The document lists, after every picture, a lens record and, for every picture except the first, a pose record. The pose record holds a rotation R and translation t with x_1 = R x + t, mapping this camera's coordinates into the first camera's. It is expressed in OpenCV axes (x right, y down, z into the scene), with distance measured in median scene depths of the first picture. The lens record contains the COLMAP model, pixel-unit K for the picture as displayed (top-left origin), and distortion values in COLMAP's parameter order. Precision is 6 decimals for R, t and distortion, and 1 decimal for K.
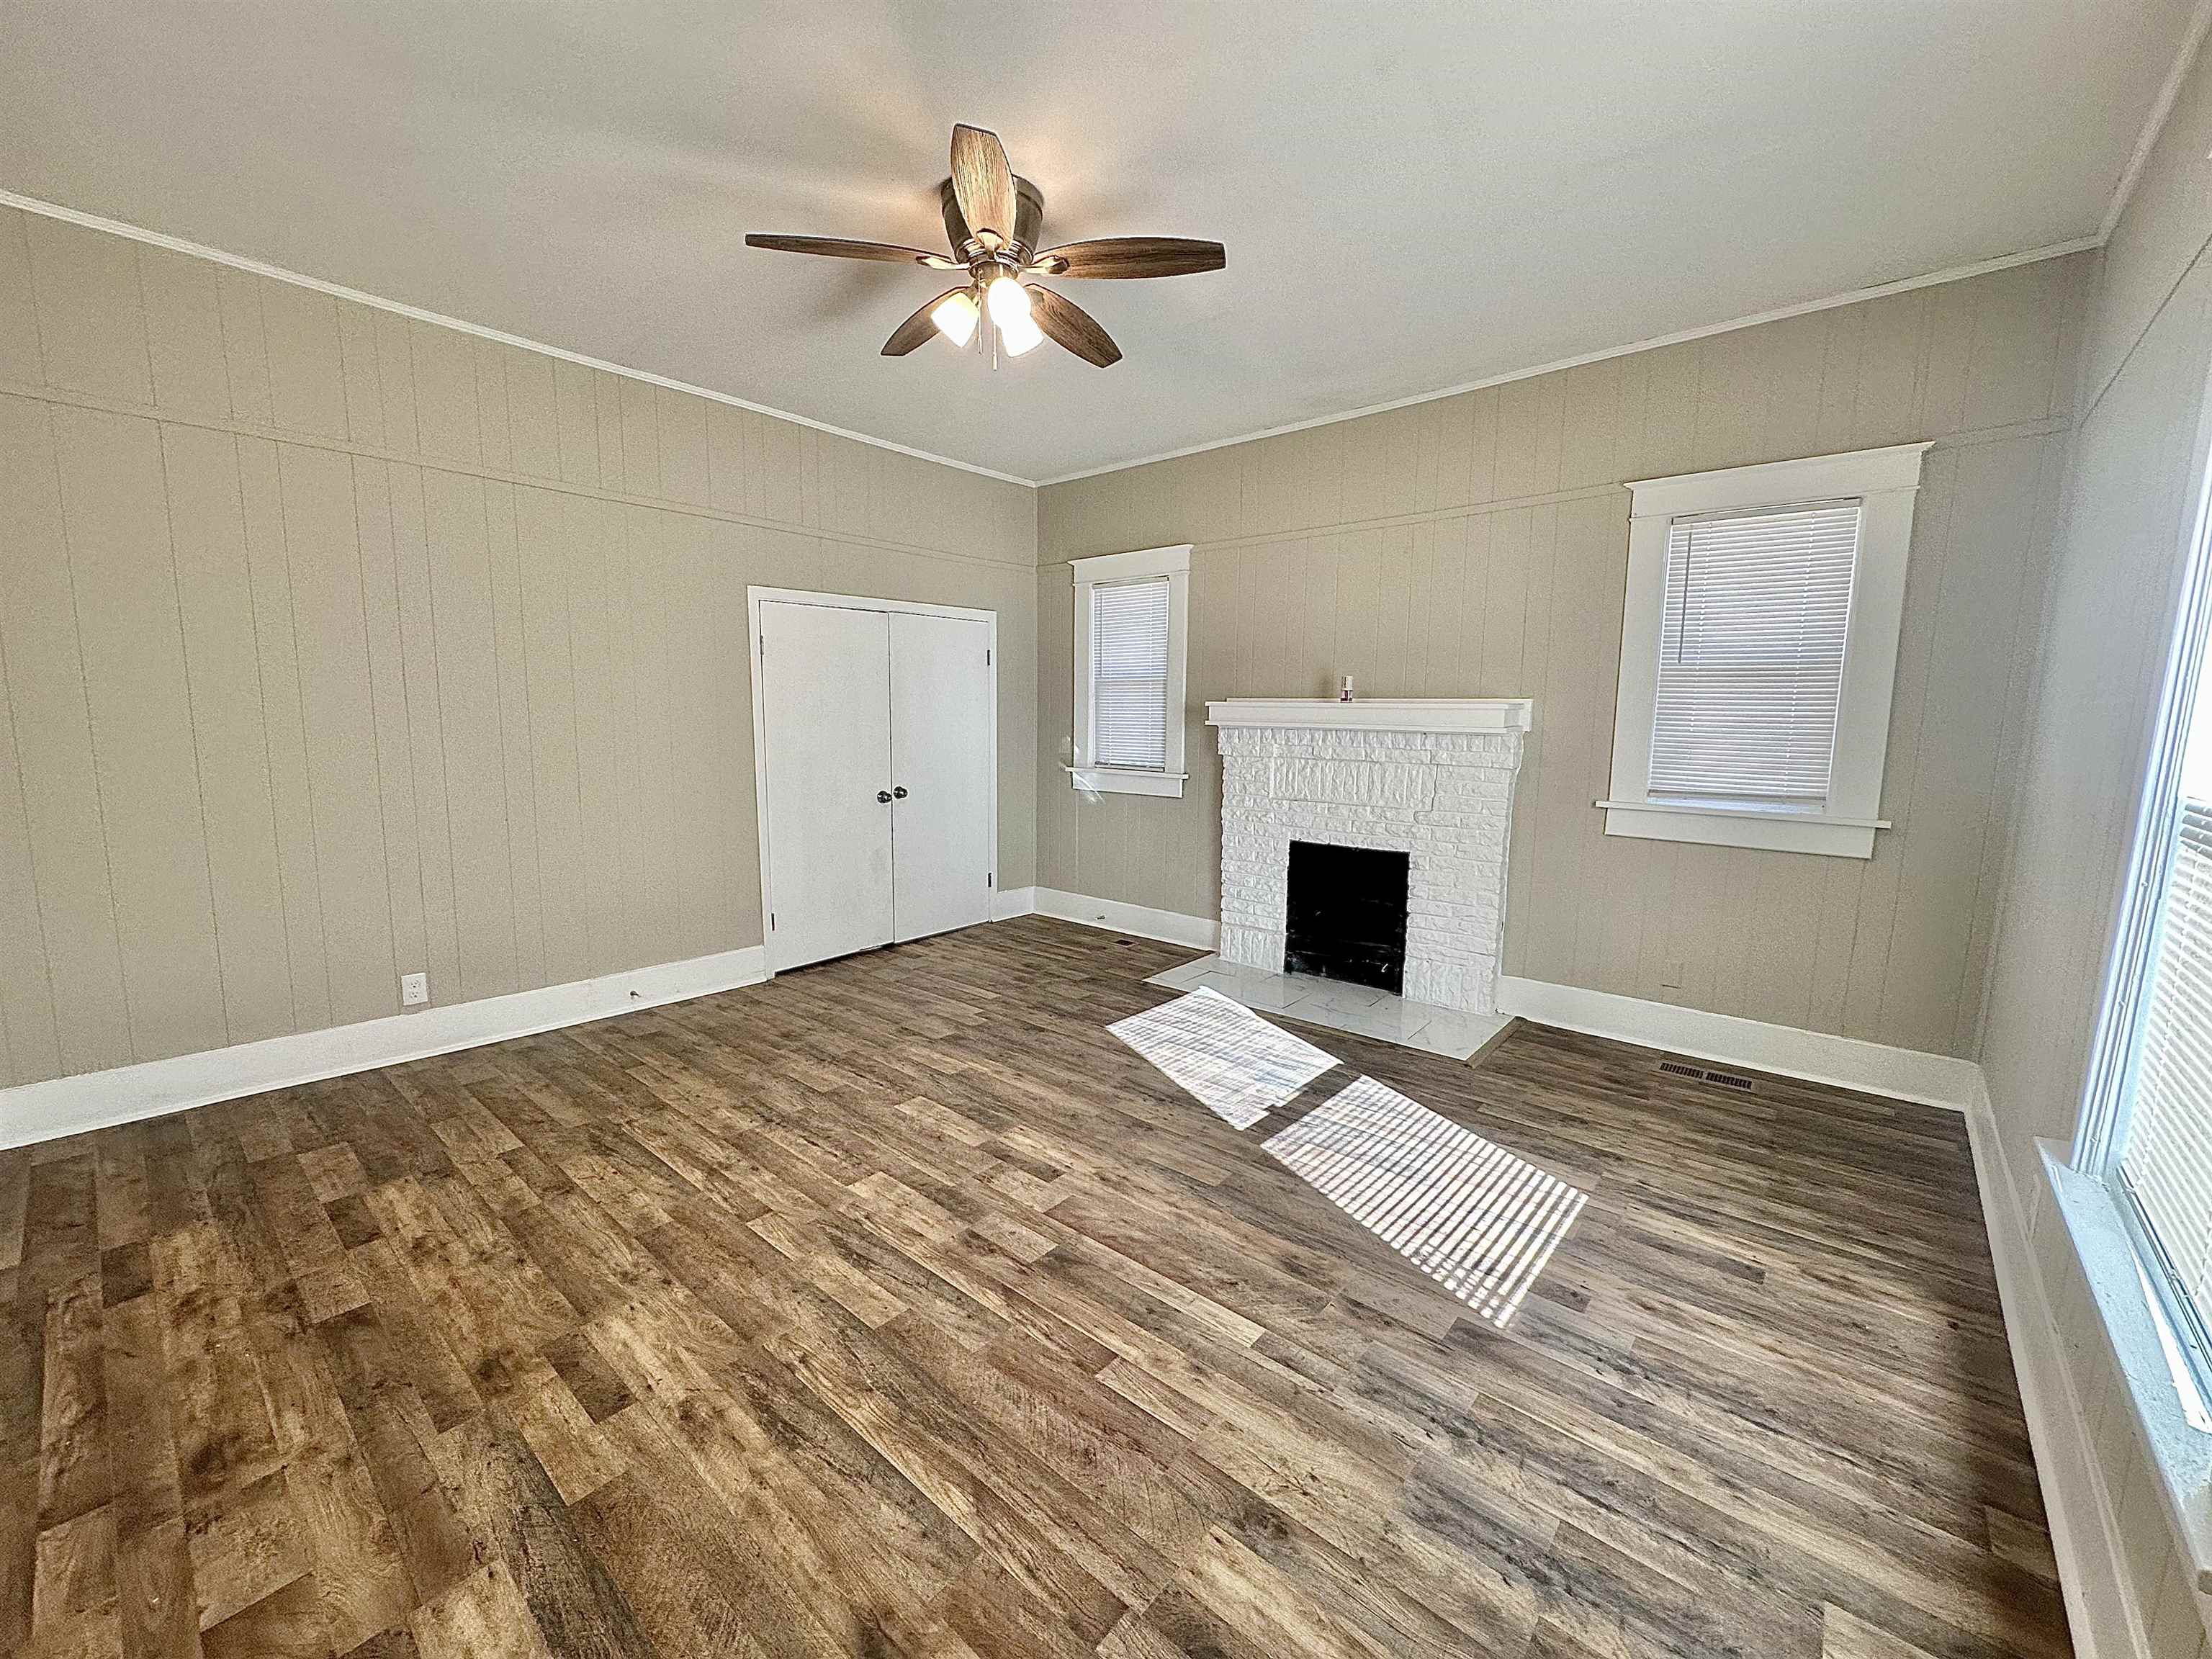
lens RADIAL K [[878.5, 0, 1106.0], [0, 878.5, 829.5], [0, 0, 1]] dist [-0.002105, 0.000358]
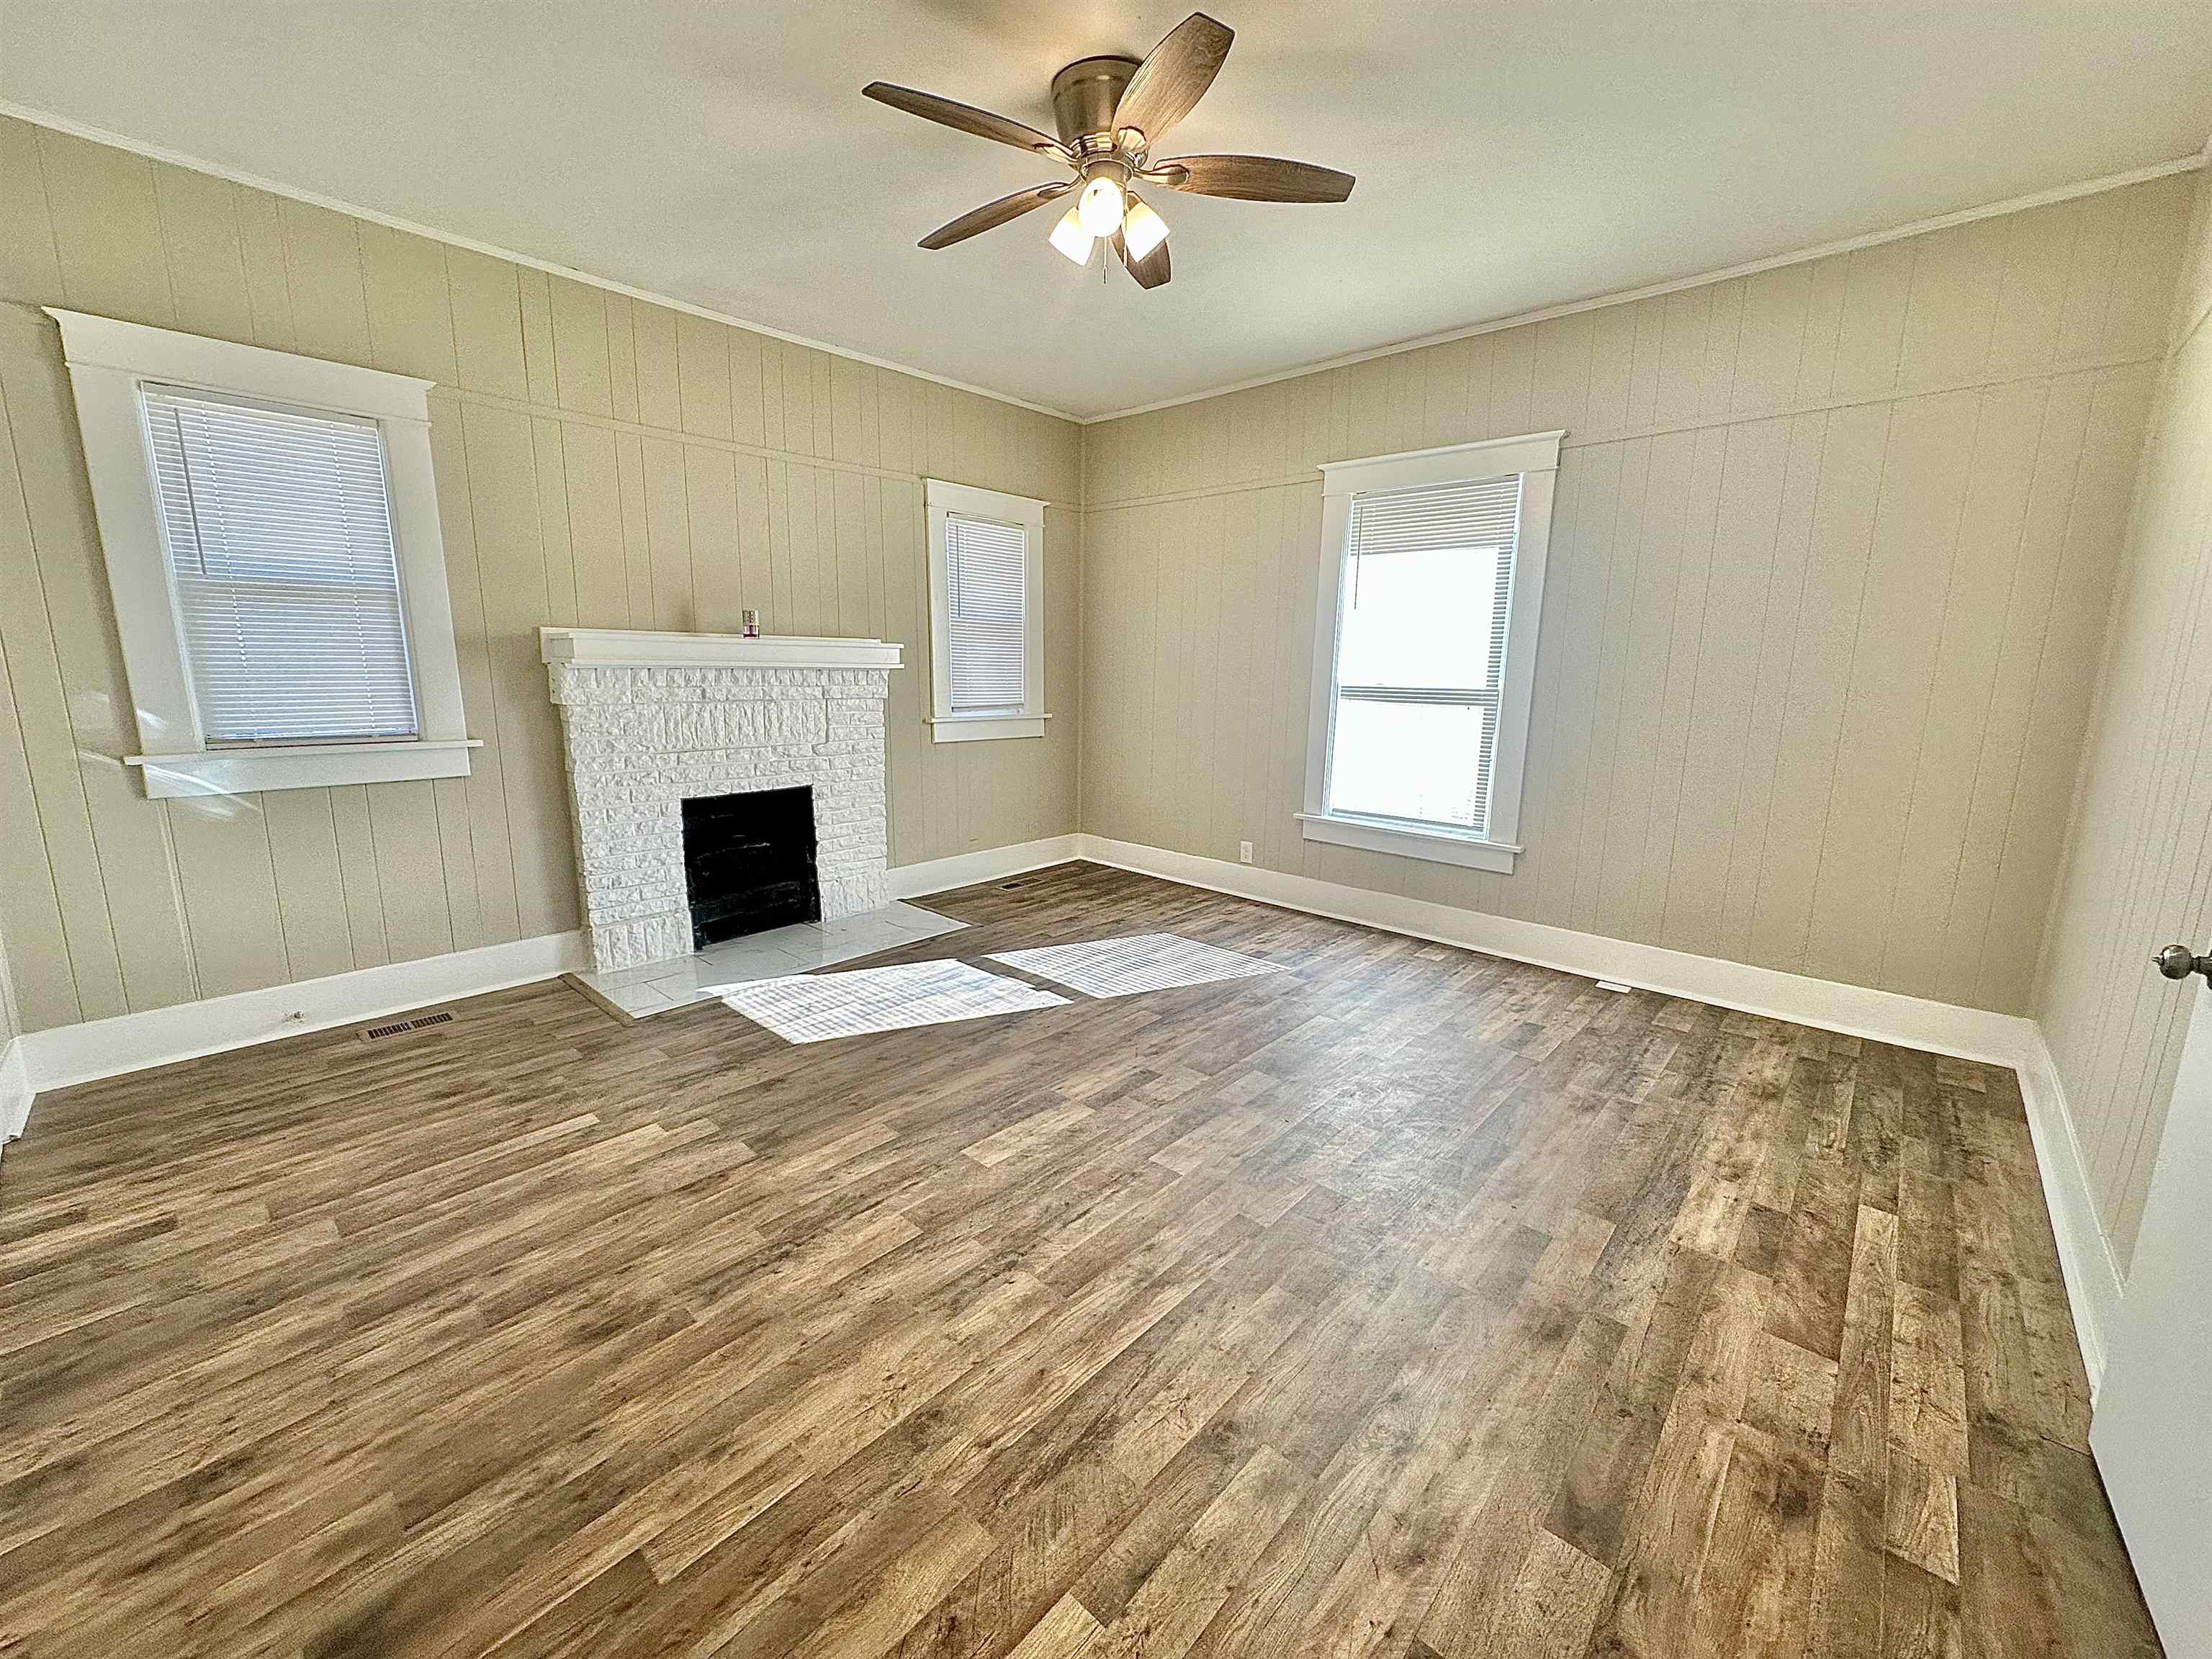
lens RADIAL K [[897.7, 0, 1107.5], [0, 897.7, 794.6], [0, 0, 1]] dist [-0.000593, 0.000166]
pose [[0.024970, -0.153682, 0.987805, -0.885157], [0.120697, 0.981348, 0.149627, -0.100064], [-0.992375, 0.115489, 0.043053, 0.757528]]
